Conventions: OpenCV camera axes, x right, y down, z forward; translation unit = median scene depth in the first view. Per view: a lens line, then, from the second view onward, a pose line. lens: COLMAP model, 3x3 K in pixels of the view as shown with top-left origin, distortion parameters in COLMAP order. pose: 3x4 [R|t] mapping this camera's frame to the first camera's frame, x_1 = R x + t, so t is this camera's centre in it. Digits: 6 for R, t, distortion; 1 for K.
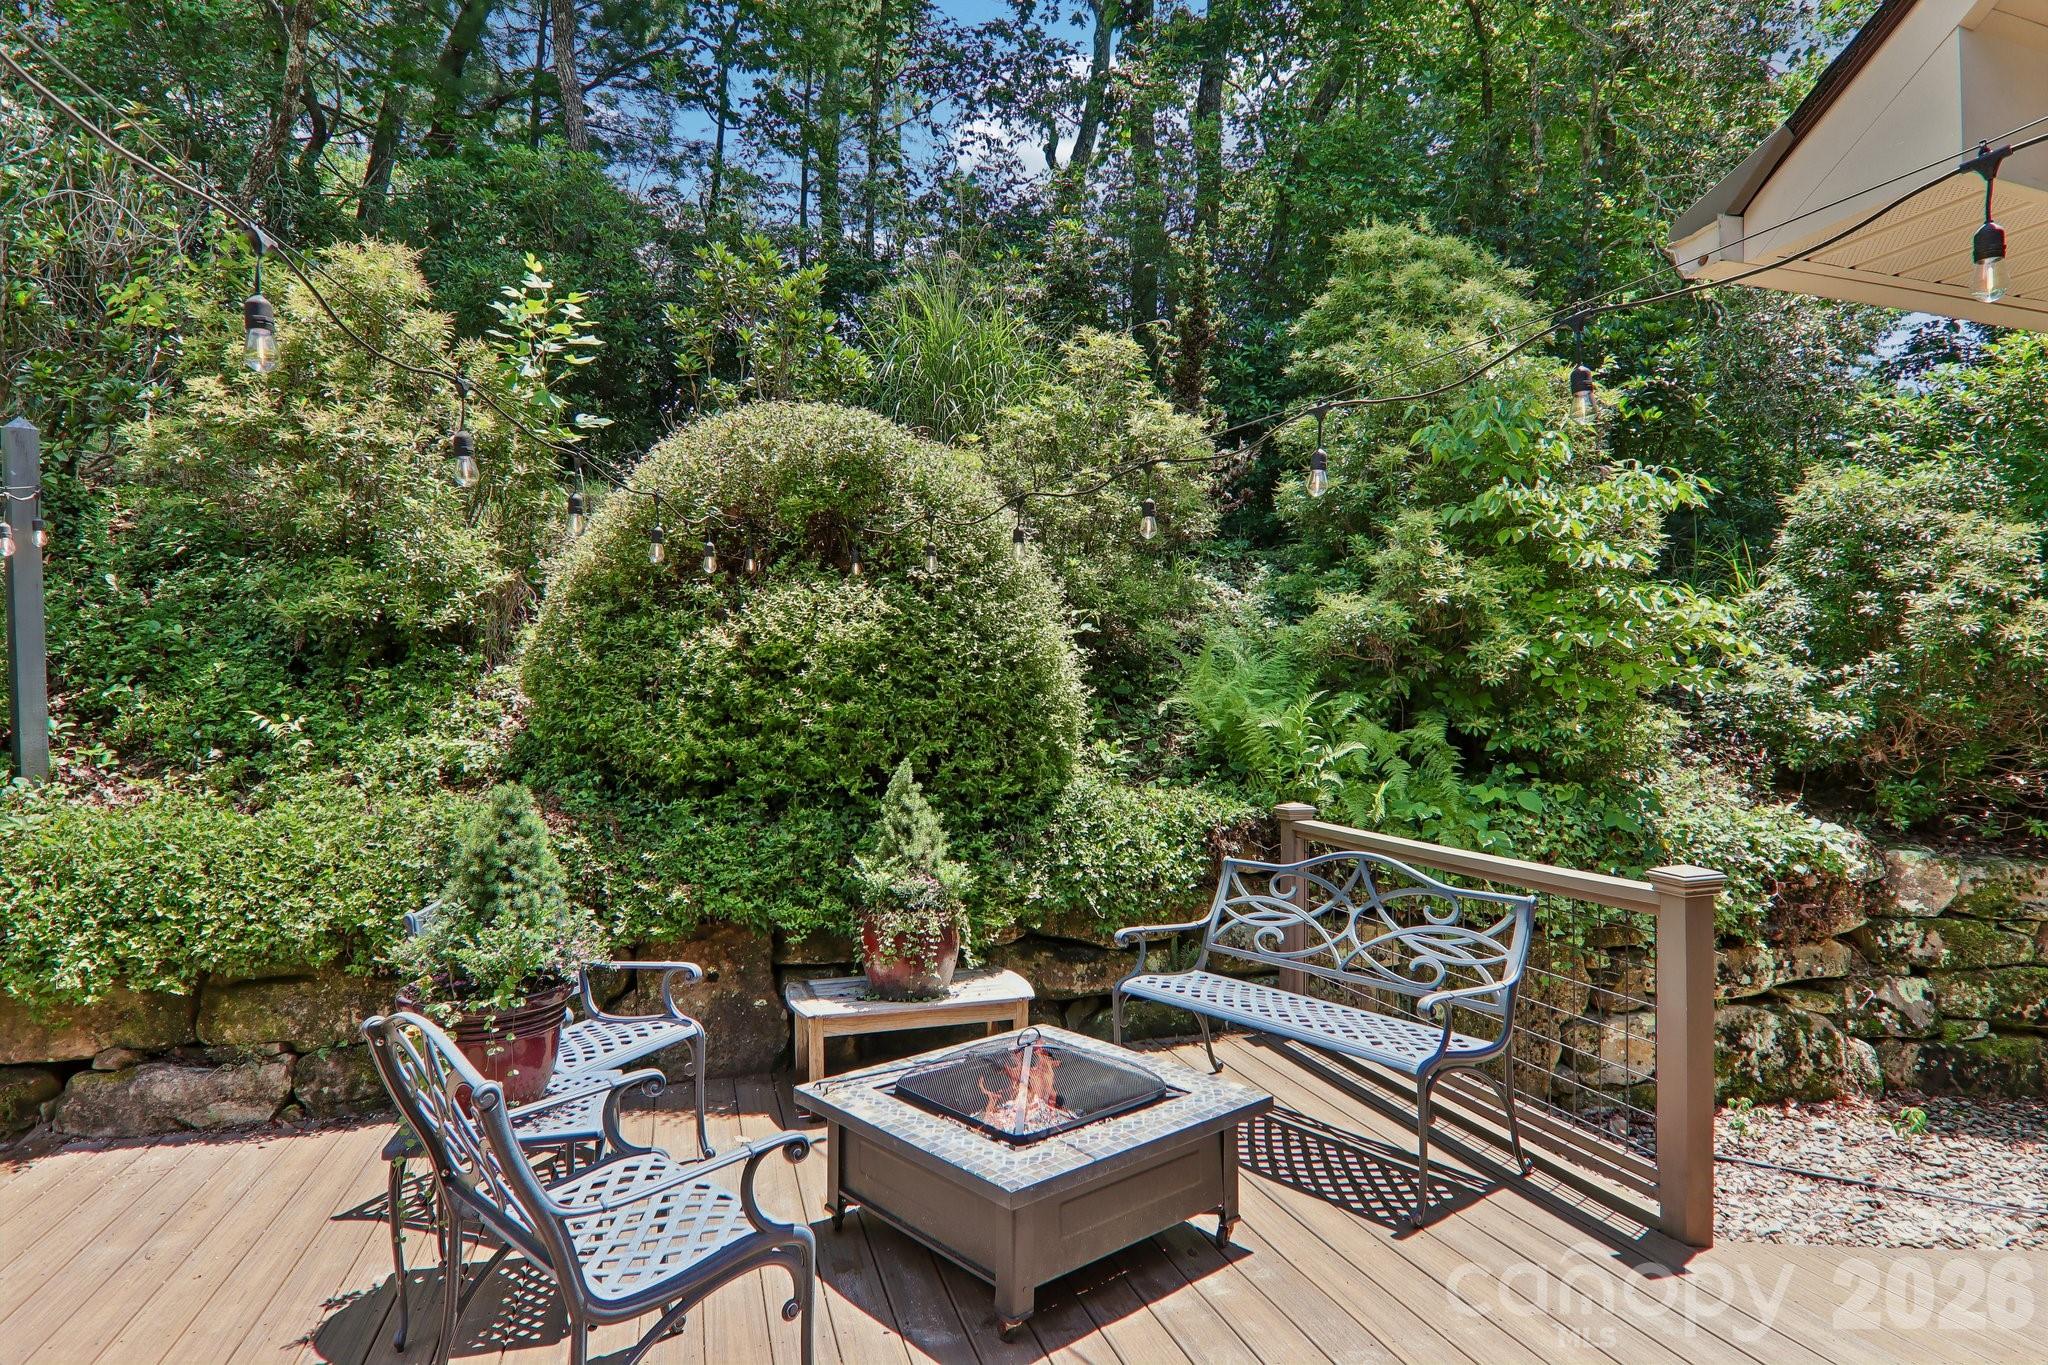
lens RADIAL K [[1133.6, 0, 1027.6], [0, 1133.6, 705.2], [0, 0, 1]] dist [0.005093, -0.018821]
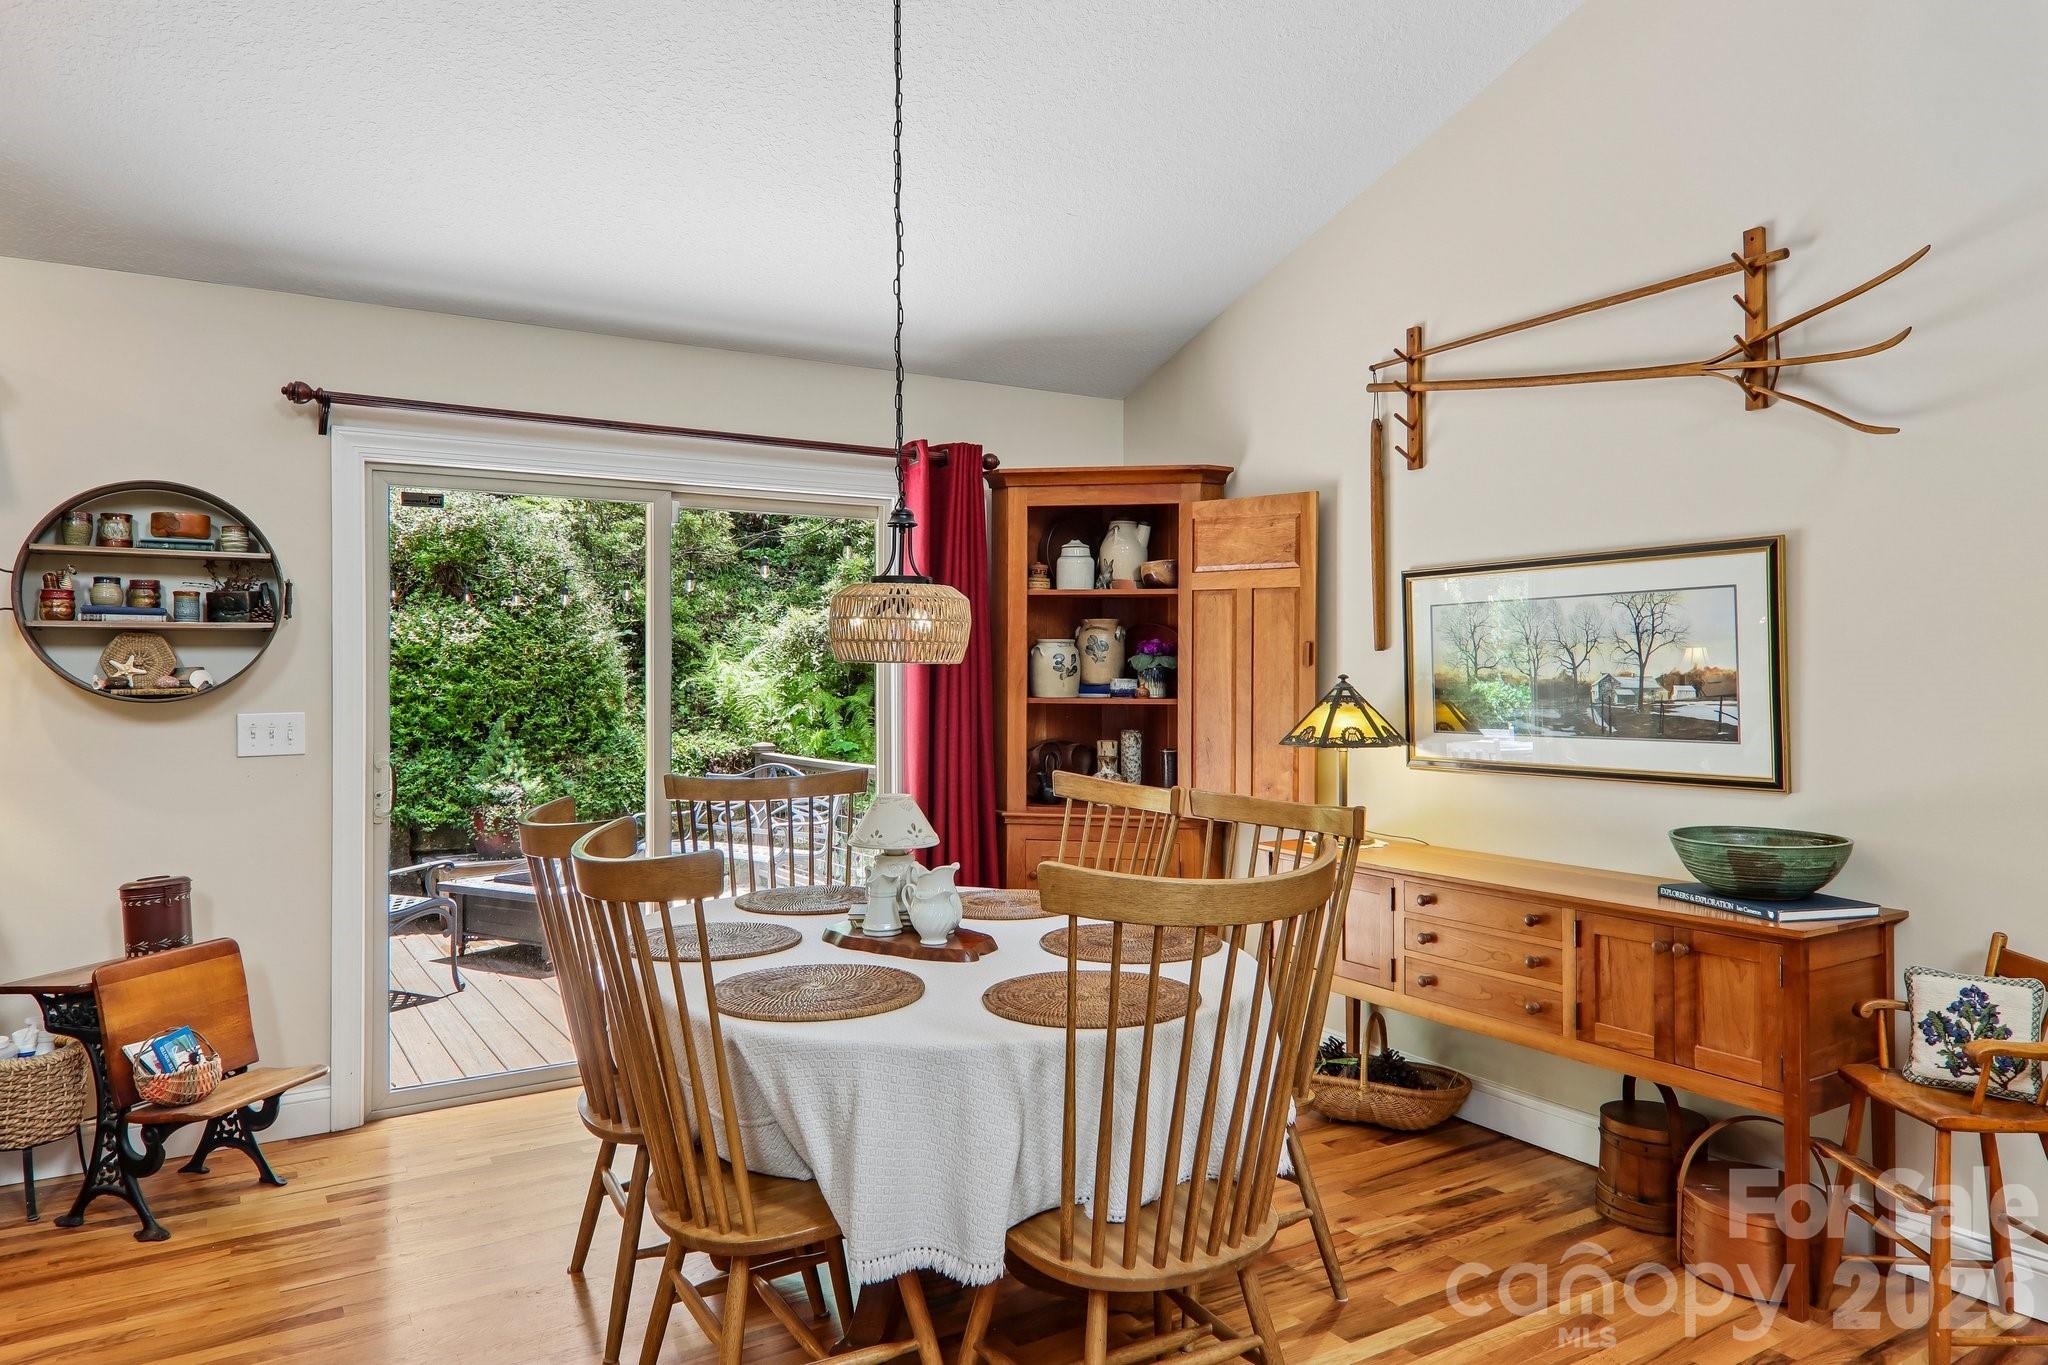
lens RADIAL K [[1304.3, 0, 1021.7], [0, 1304.3, 664.0], [0, 0, 1]] dist [0.028408, -0.030062]
pose [[0.964682, -0.004784, 0.263374, 0.118082], [0.007091, 0.999944, -0.007808, -0.008904], [-0.263322, 0.009399, 0.964662, -1.004052]]
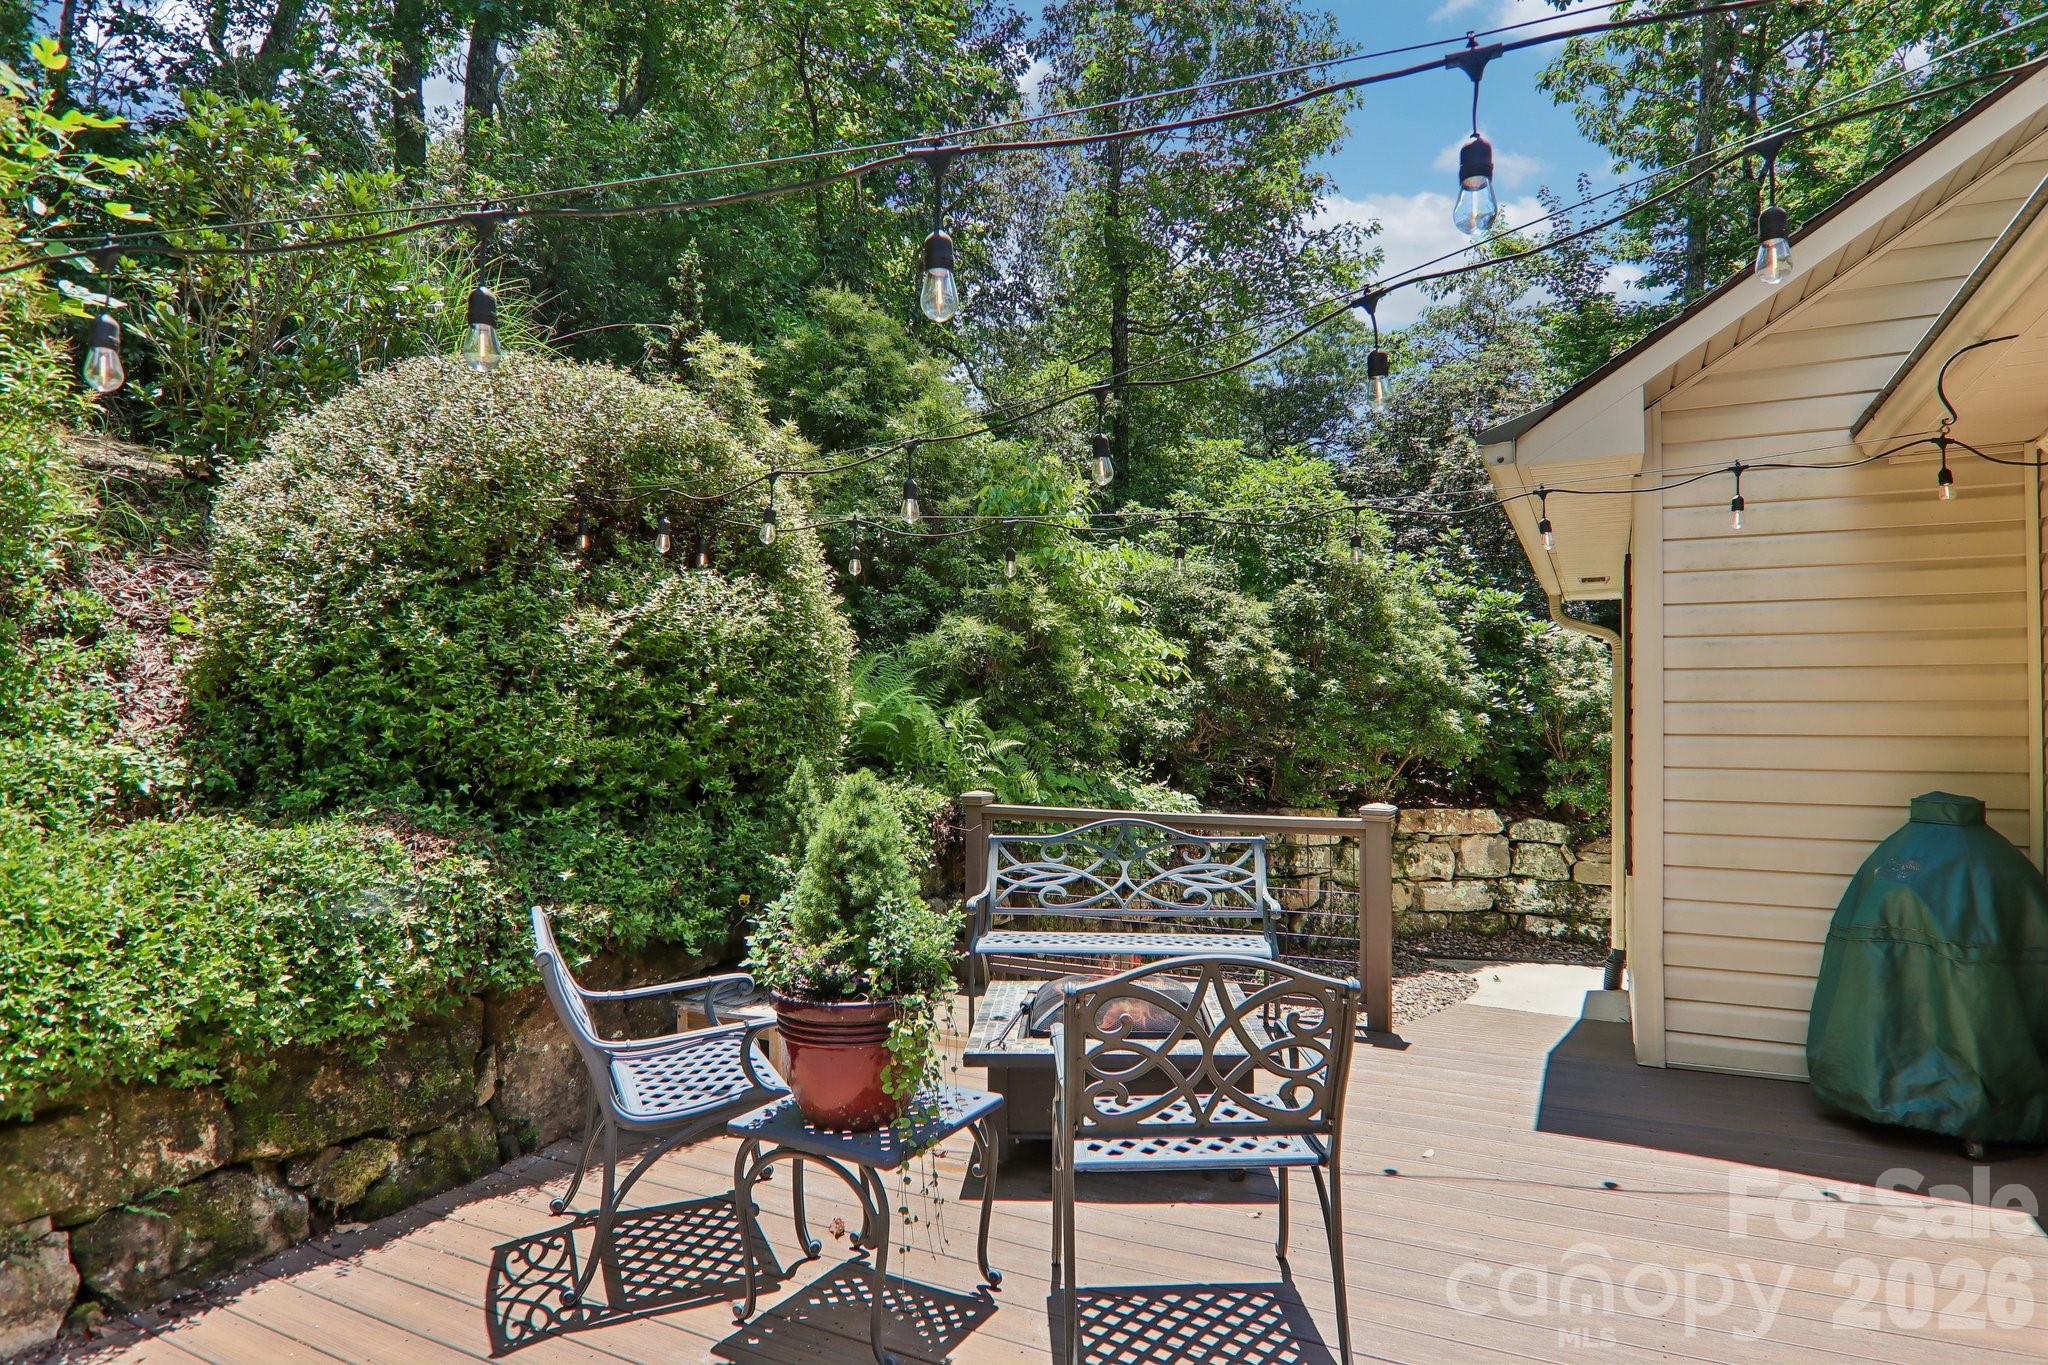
lens RADIAL K [[1133.6, 0, 1027.6], [0, 1133.6, 705.2], [0, 0, 1]] dist [0.005093, -0.018821]
pose [[0.696518, 0.013520, 0.717412, -0.673058], [-0.001098, 0.999841, -0.017778, 0.019732], [-0.717538, 0.011595, 0.696422, 0.149214]]
